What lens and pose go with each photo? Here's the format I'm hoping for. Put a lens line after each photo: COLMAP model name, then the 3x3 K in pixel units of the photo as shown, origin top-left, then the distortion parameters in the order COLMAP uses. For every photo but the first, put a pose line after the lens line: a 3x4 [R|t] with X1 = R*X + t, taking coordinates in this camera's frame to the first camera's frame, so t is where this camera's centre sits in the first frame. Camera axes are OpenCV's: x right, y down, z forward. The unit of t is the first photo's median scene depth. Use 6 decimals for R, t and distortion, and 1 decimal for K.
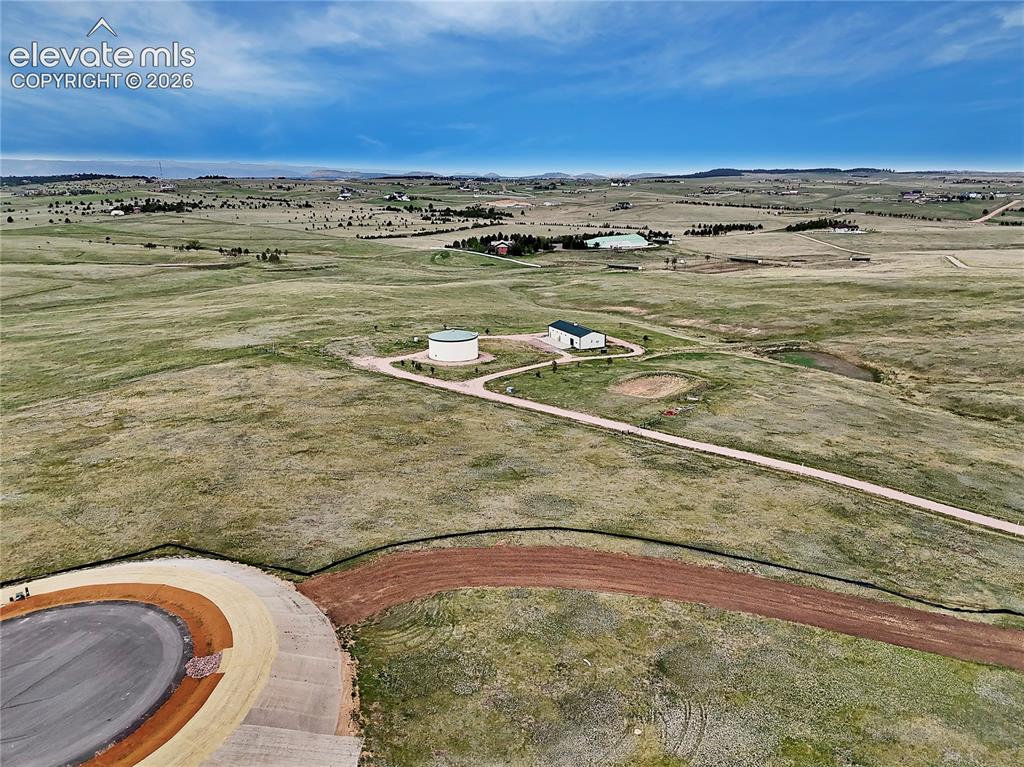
lens RADIAL K [[763.3, 0, 509.4], [0, 763.3, 382.1], [0, 0, 1]] dist [0.081492, -0.082077]
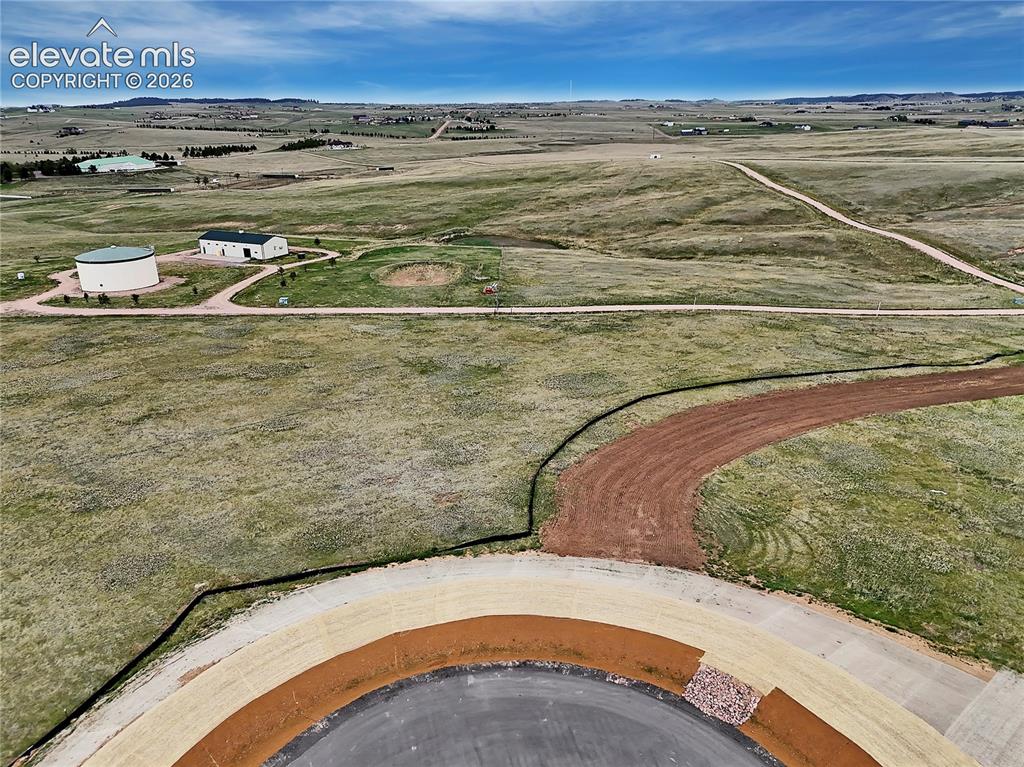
lens RADIAL K [[763.3, 0, 509.4], [0, 763.3, 382.1], [0, 0, 1]] dist [0.081492, -0.082077]
pose [[0.771033, -0.224351, 0.595966, -0.212489], [0.177572, 0.974508, 0.137118, 0.016856], [-0.611536, 0.000105, 0.791217, 0.186724]]
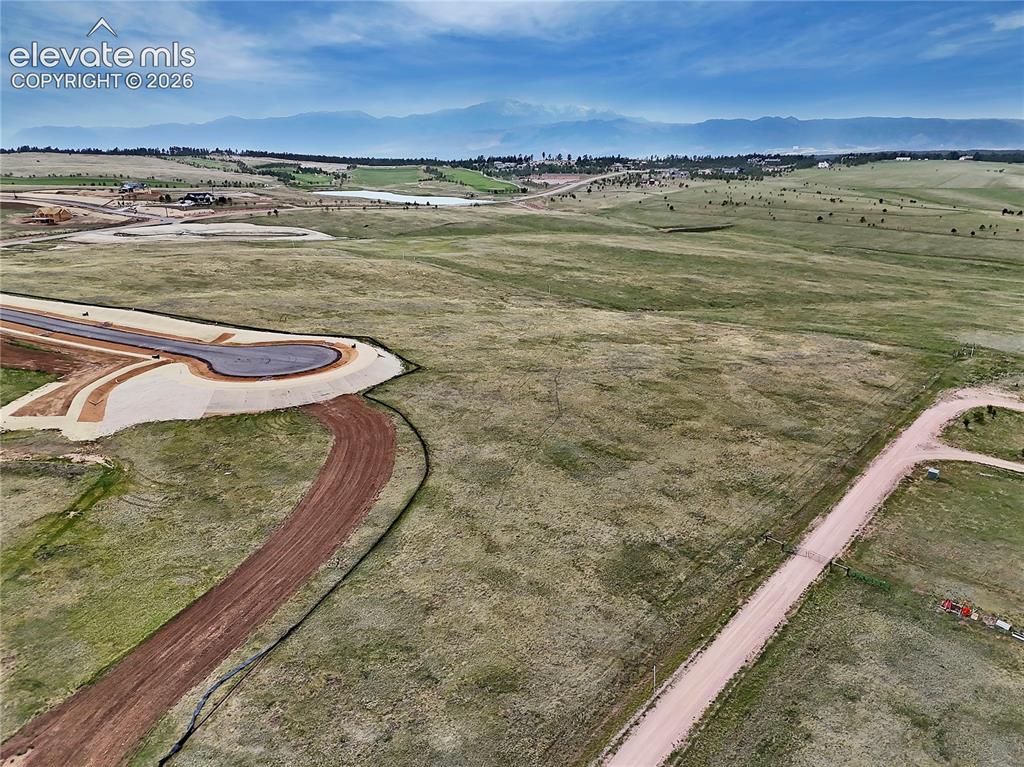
lens RADIAL K [[769.2, 0, 511.4], [0, 769.2, 352.3], [0, 0, 1]] dist [0.072096, -0.064362]
pose [[0.003253, 0.276127, -0.961116, 0.445980], [-0.265920, 0.926754, 0.265355, -0.121535], [0.963990, 0.254717, 0.076442, 0.404671]]
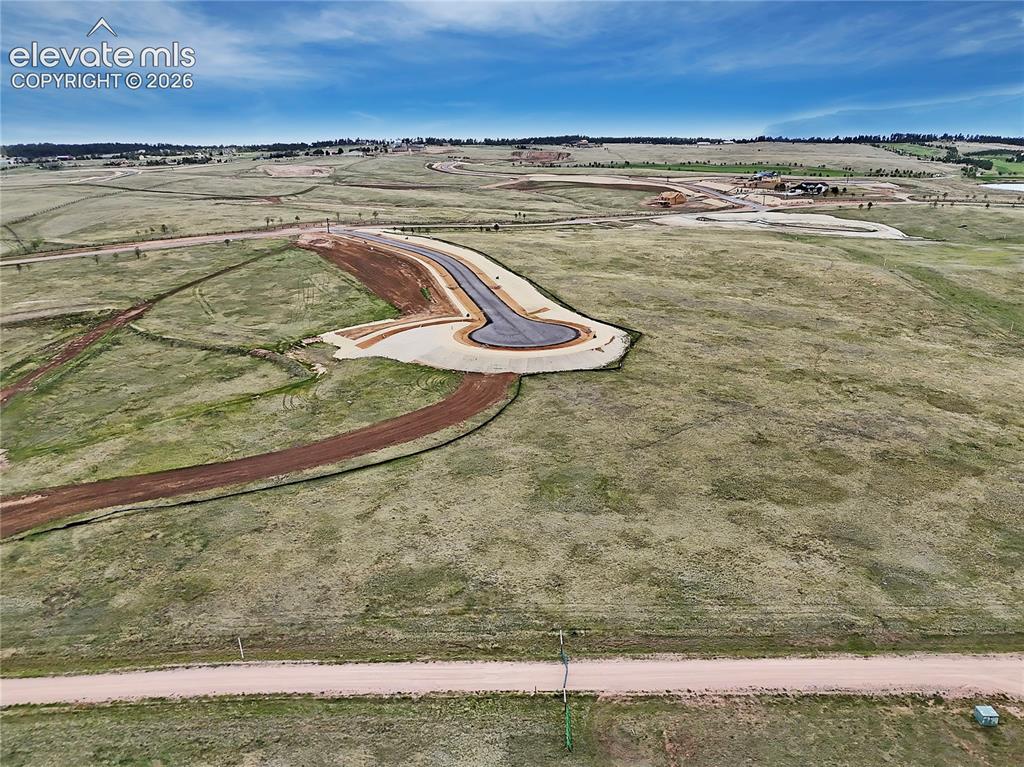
lens RADIAL K [[772.4, 0, 511.3], [0, 772.4, 347.6], [0, 0, 1]] dist [0.076484, -0.070074]
pose [[-0.776098, 0.192323, -0.600570, 0.277418], [-0.140933, 0.875374, 0.462448, -0.214503], [0.614662, 0.443545, -0.652271, 0.735049]]
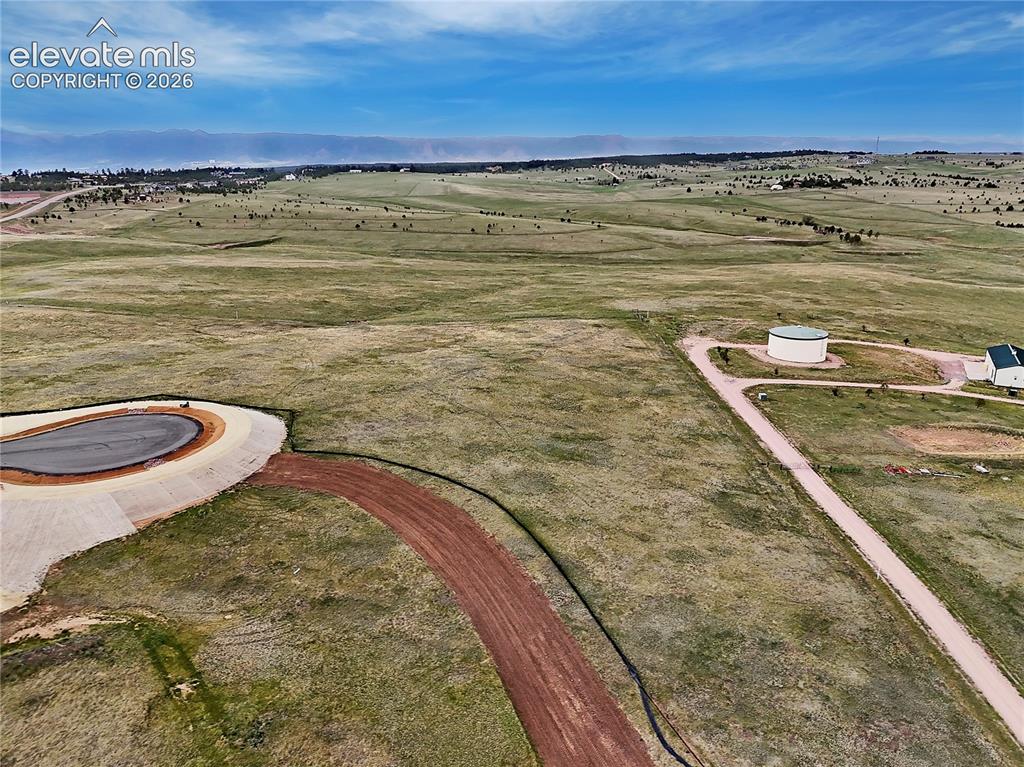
lens RADIAL K [[763.3, 0, 509.4], [0, 763.3, 382.1], [0, 0, 1]] dist [0.081492, -0.082077]
pose [[0.645053, 0.227198, -0.729581, 0.329937], [-0.205616, 0.971169, 0.120637, -0.038099], [0.735955, 0.072196, 0.673170, 0.125960]]
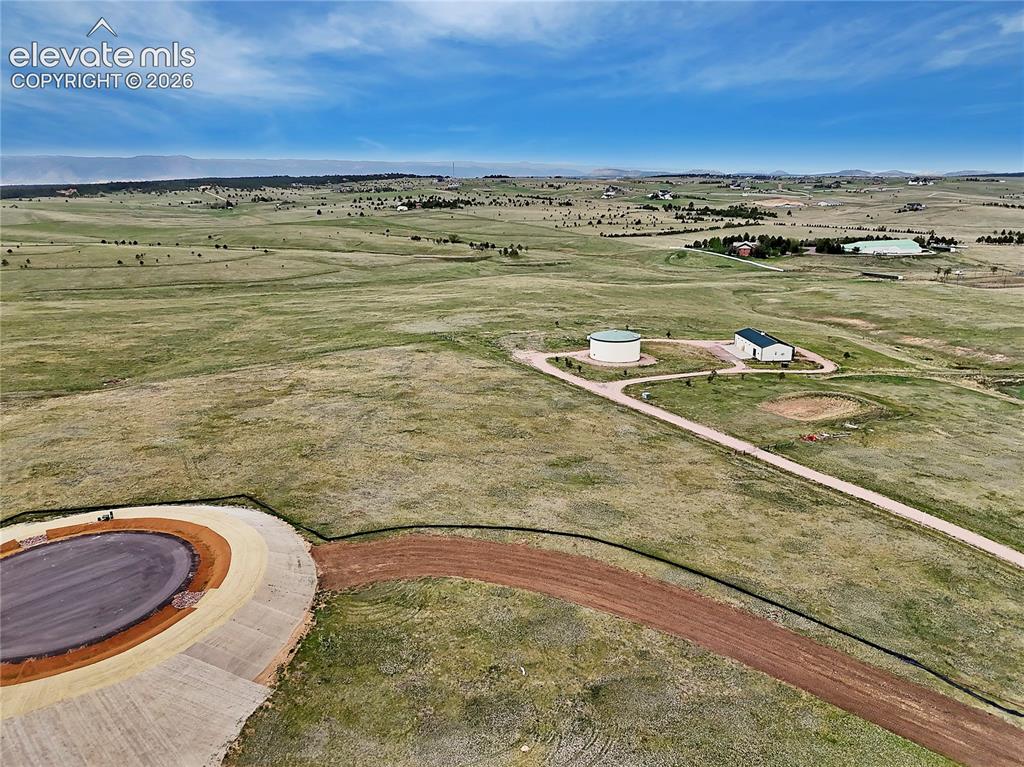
lens RADIAL K [[763.3, 0, 509.4], [0, 763.3, 382.1], [0, 0, 1]] dist [0.081492, -0.082077]
pose [[0.939339, 0.093654, -0.329955, 0.111522], [-0.093032, 0.995506, 0.017714, -0.005466], [0.330131, 0.014057, 0.943830, 0.018821]]
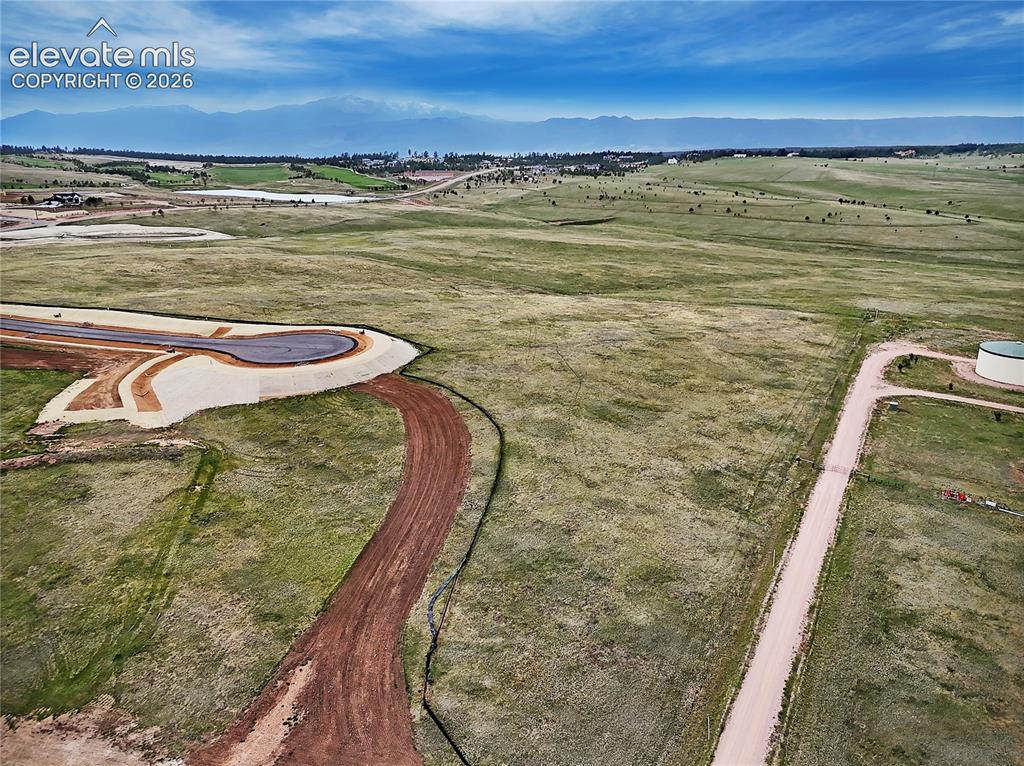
lens RADIAL K [[772.4, 0, 511.3], [0, 772.4, 347.1], [0, 0, 1]] dist [0.076484, -0.070074]
pose [[0.194082, 0.266672, -0.944044, 0.499796], [-0.261737, 0.941533, 0.212153, -0.085753], [0.945424, 0.205916, 0.252532, 0.274811]]
